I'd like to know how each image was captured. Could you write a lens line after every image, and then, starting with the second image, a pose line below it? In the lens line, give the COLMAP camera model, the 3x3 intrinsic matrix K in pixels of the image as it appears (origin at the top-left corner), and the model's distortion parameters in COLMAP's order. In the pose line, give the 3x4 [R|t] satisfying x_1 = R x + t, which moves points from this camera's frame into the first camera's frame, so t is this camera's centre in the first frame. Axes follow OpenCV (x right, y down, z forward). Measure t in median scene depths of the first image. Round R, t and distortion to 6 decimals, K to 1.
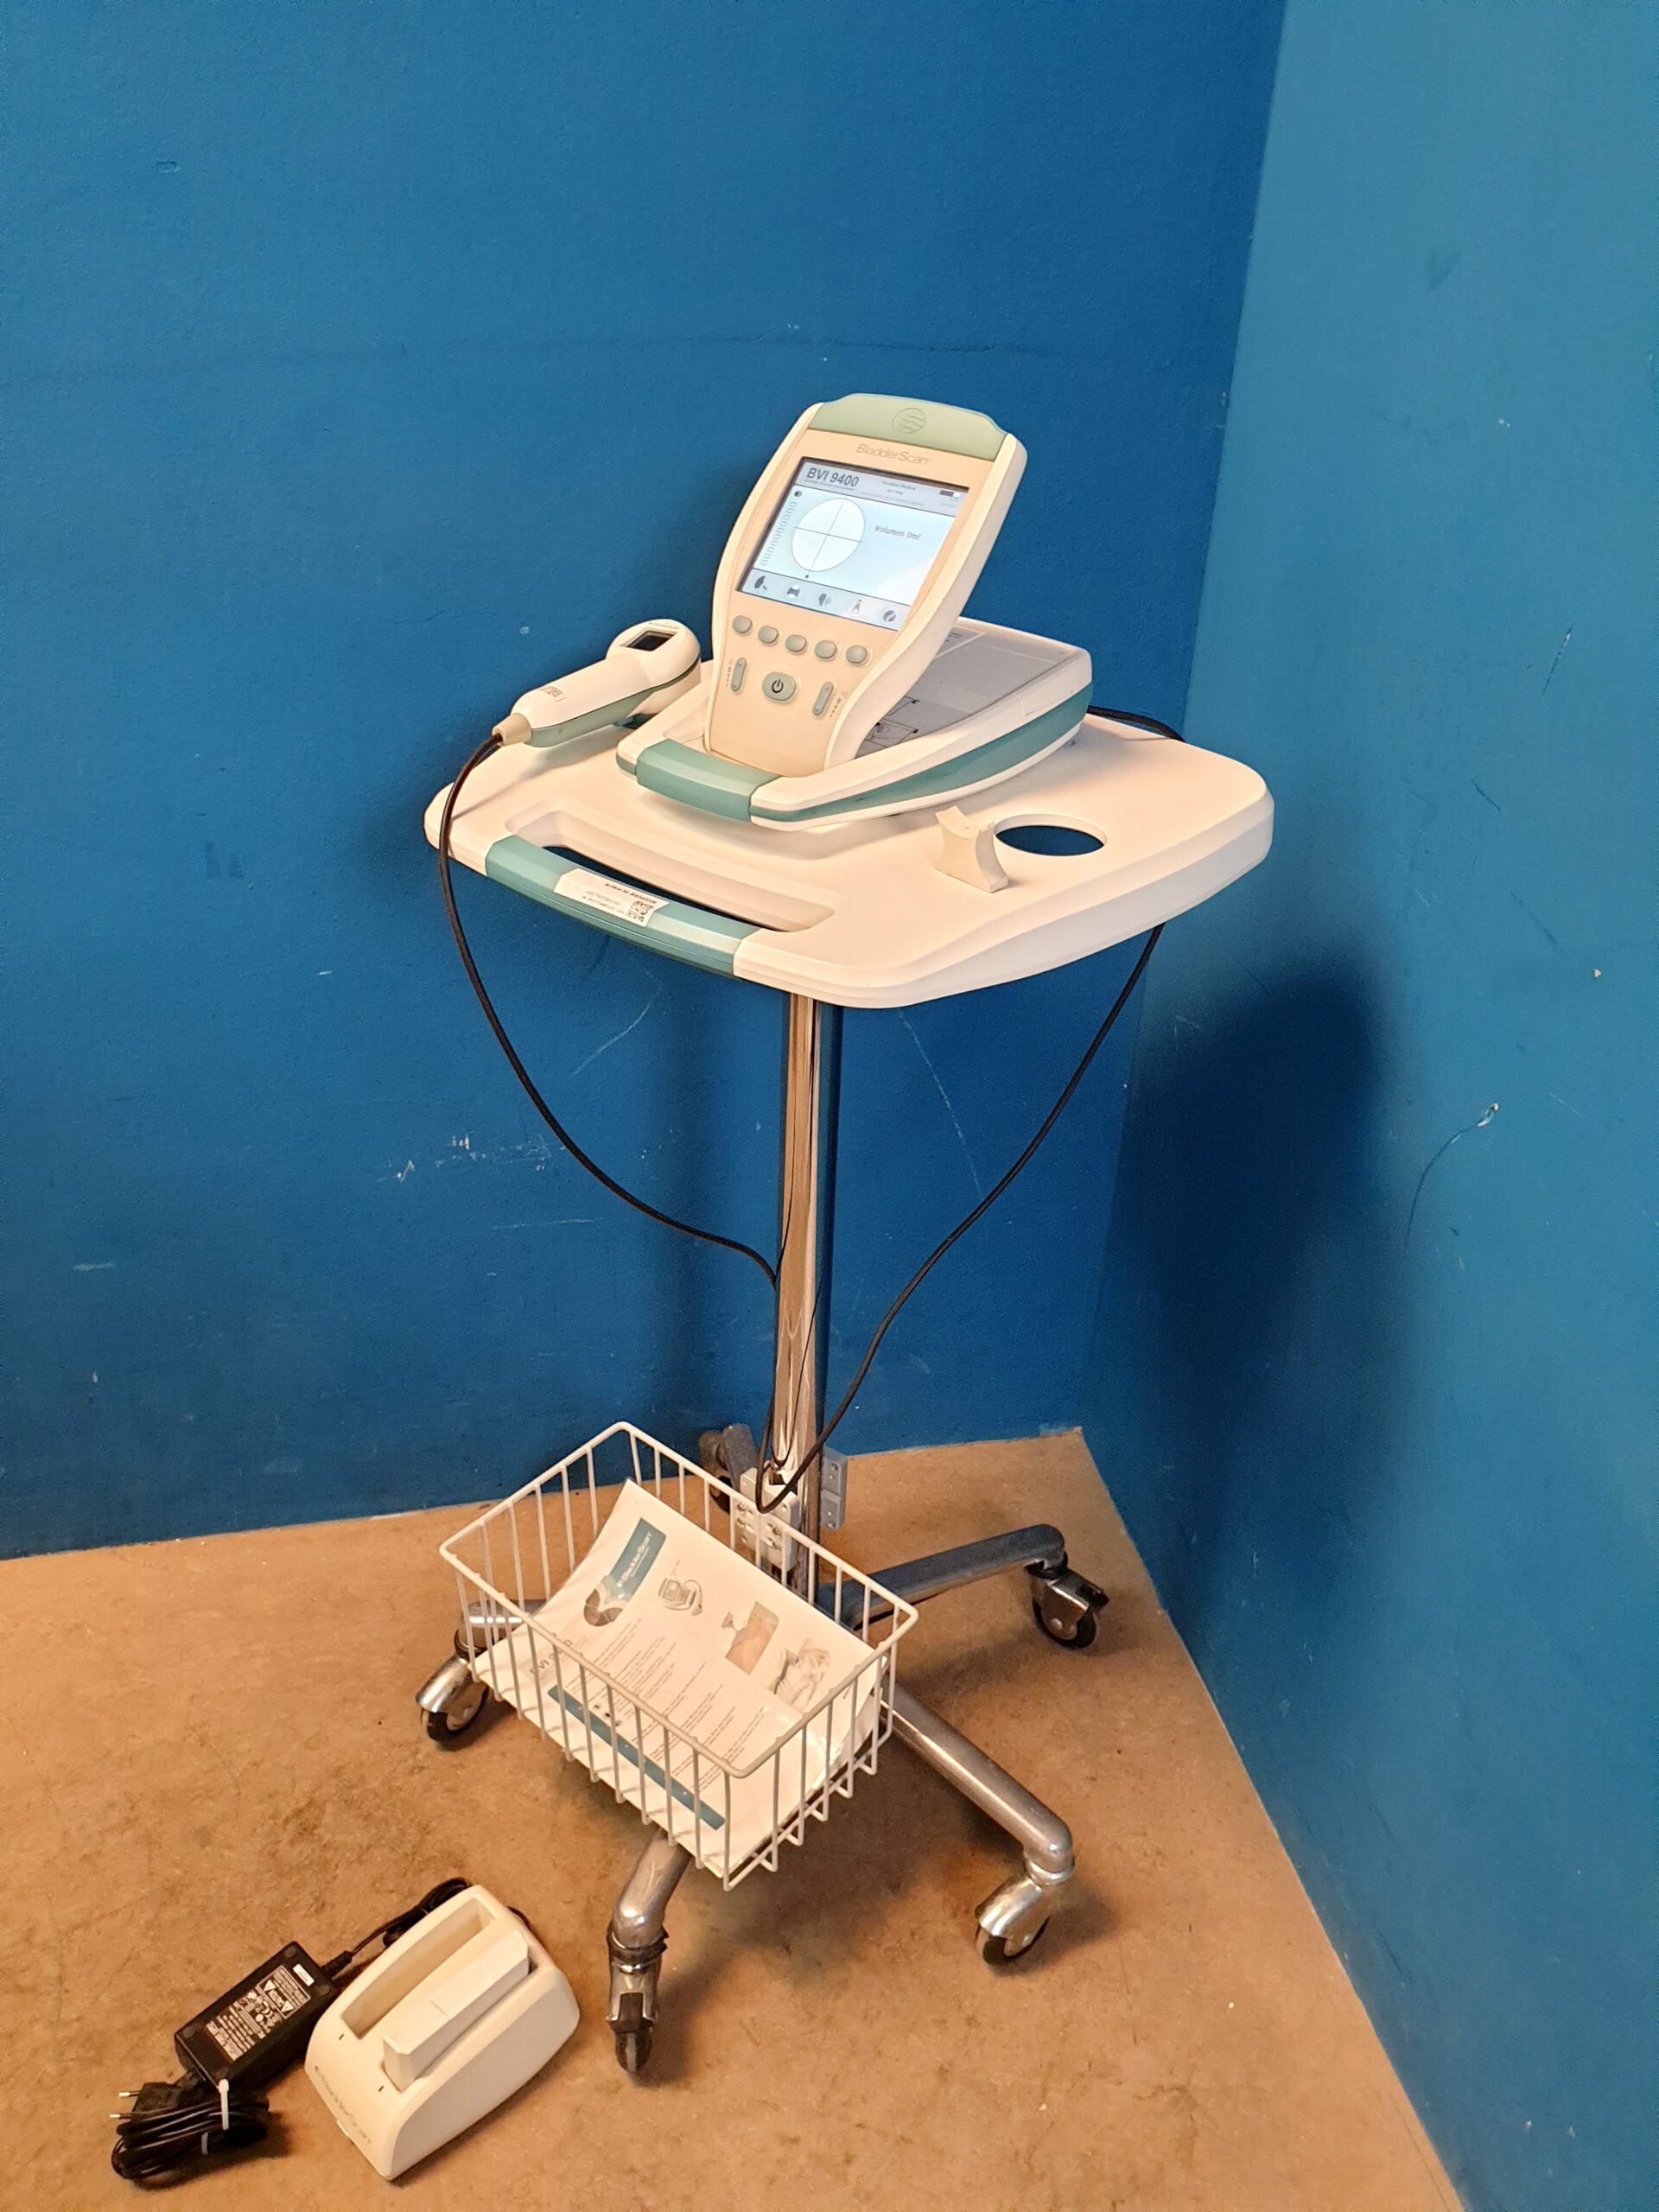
lens RADIAL K [[1735.4, 0, 844.1], [0, 1735.4, 1095.4], [0, 0, 1]] dist [-0.036626, 0.069738]
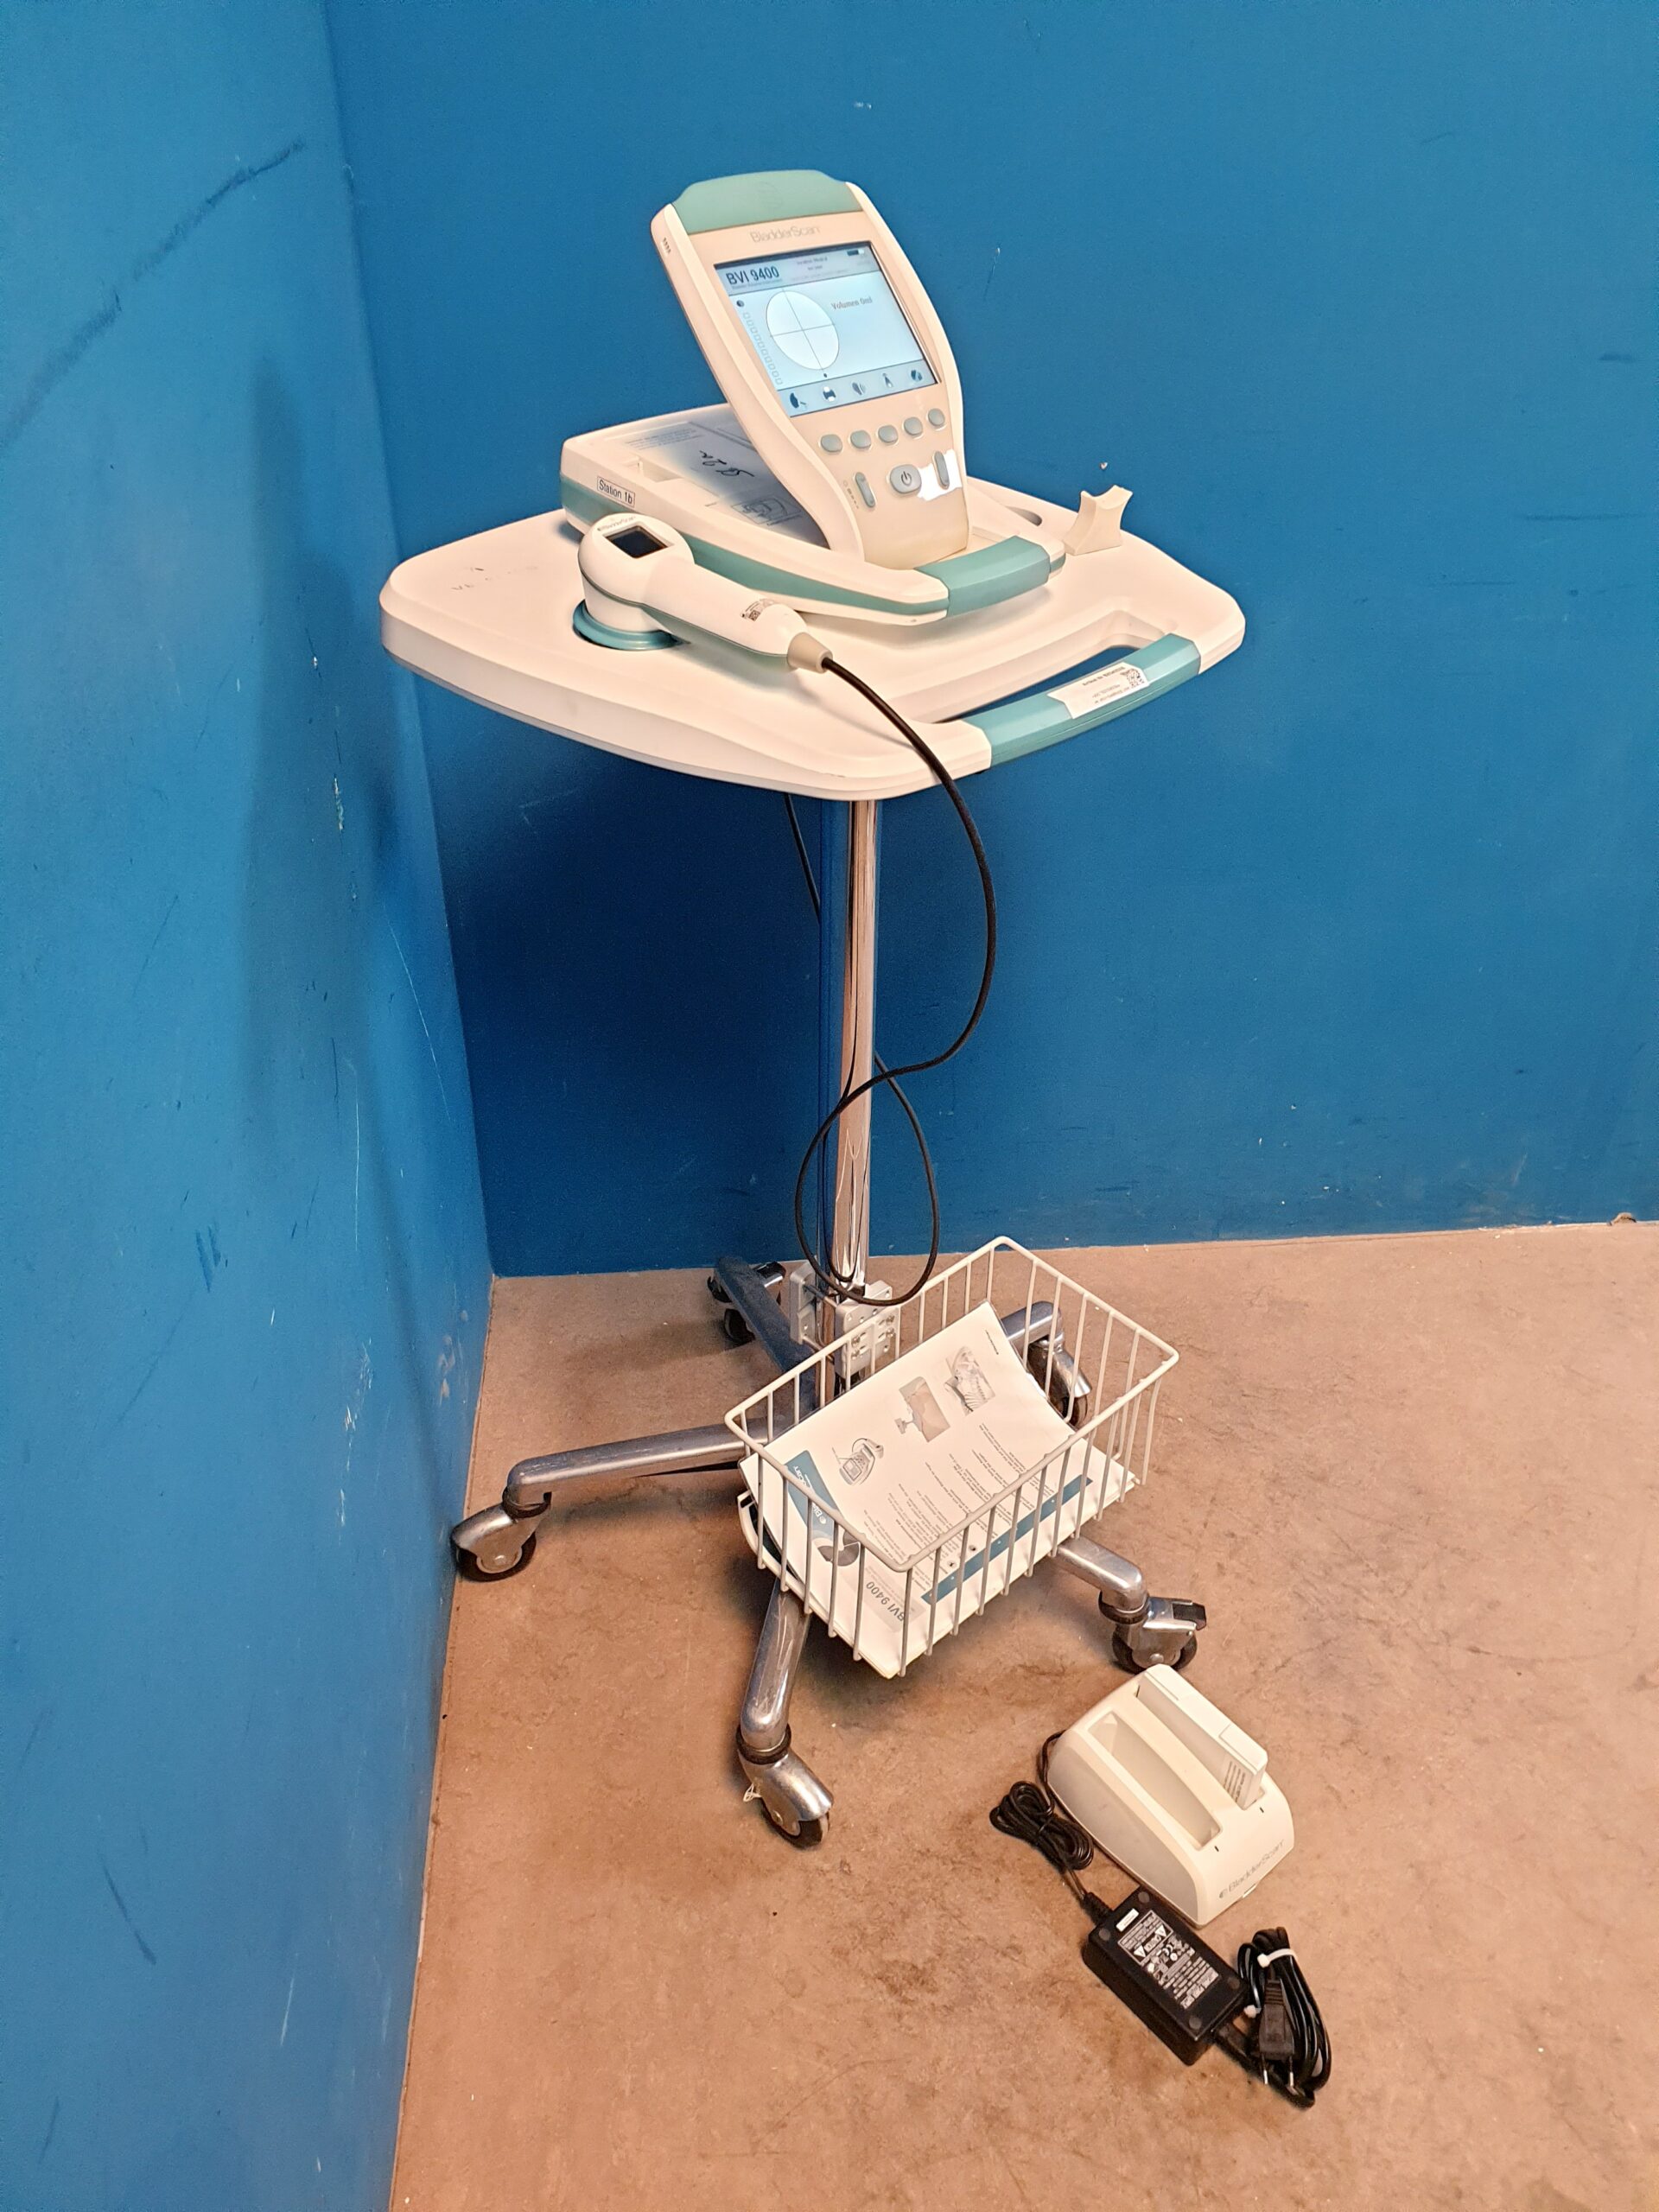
lens RADIAL K [[1781.8, 0, 860.7], [0, 1781.8, 1085.1], [0, 0, 1]] dist [-0.050844, 0.085784]
pose [[0.105786, -0.593804, 0.797625, -0.803449], [0.482043, 0.732199, 0.481165, -0.367194], [-0.869738, 0.333589, 0.363695, 0.583695]]
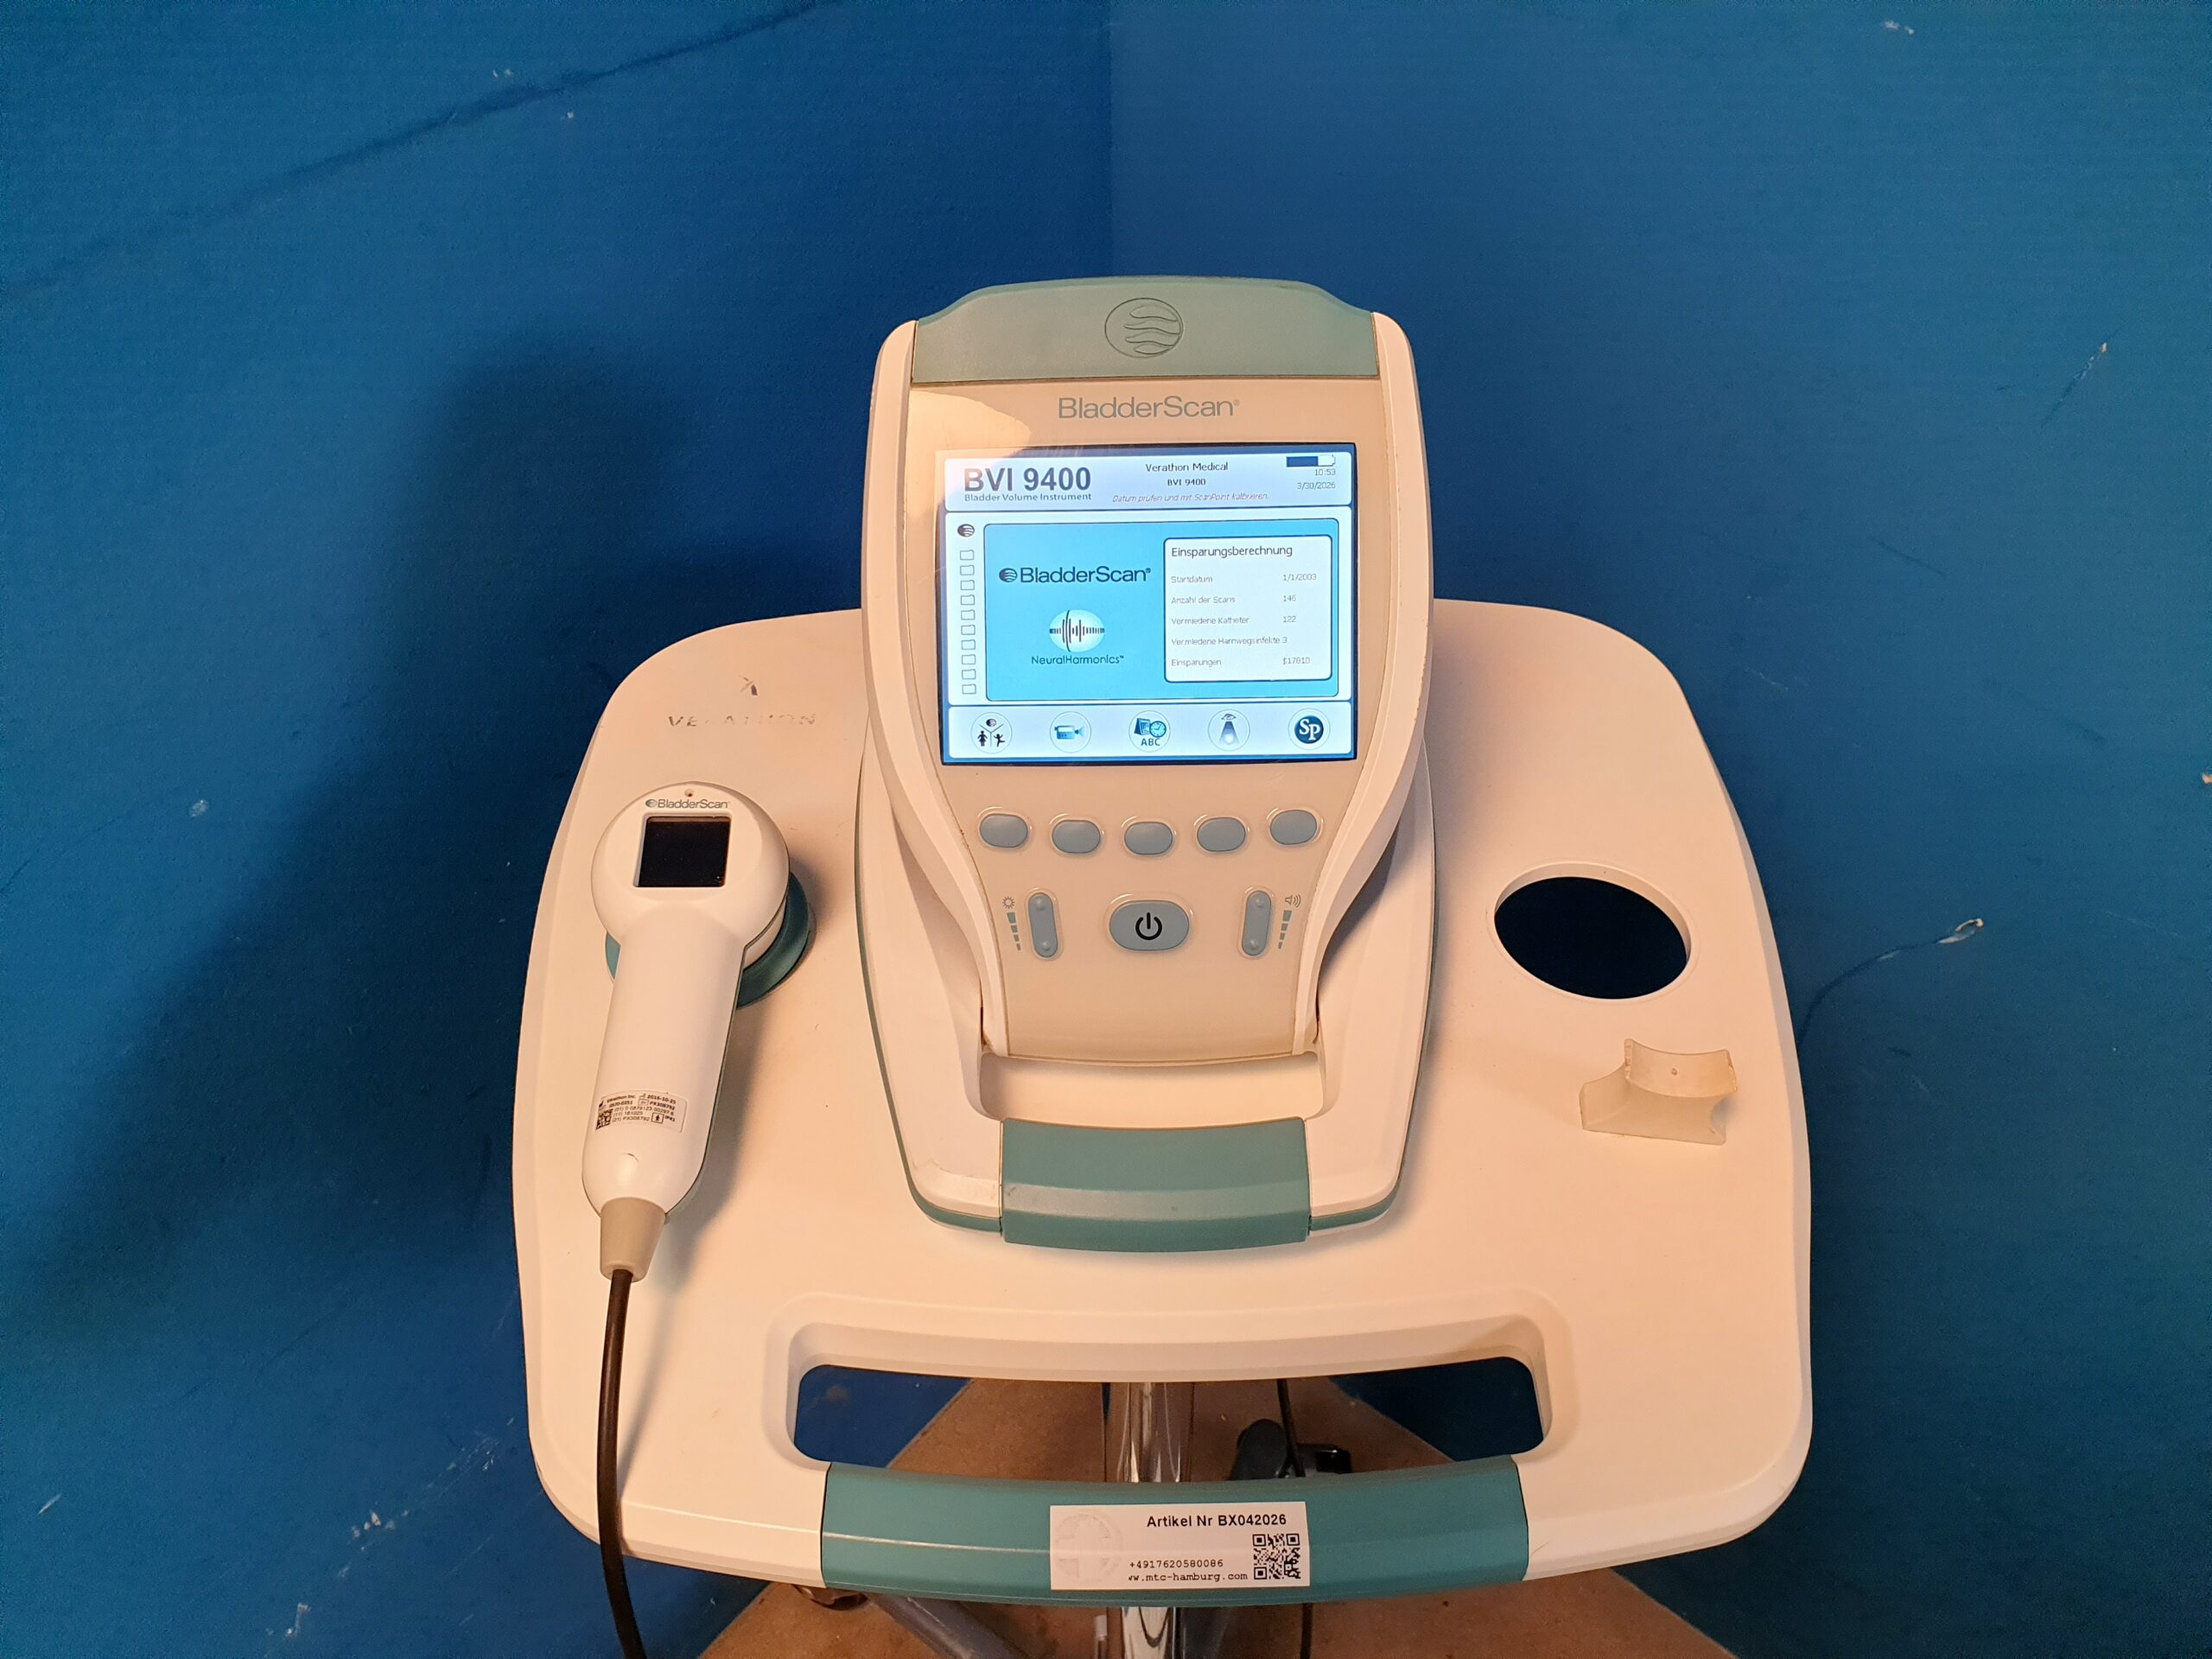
lens RADIAL K [[1768.4, 0, 1094.3], [0, 1768.4, 794.8], [0, 0, 1]] dist [-0.001751, 0.007564]
pose [[0.790974, -0.443340, 0.421675, -0.191790], [0.352595, 0.893518, 0.278032, -0.319849], [-0.500037, -0.071236, 0.863069, 0.426859]]
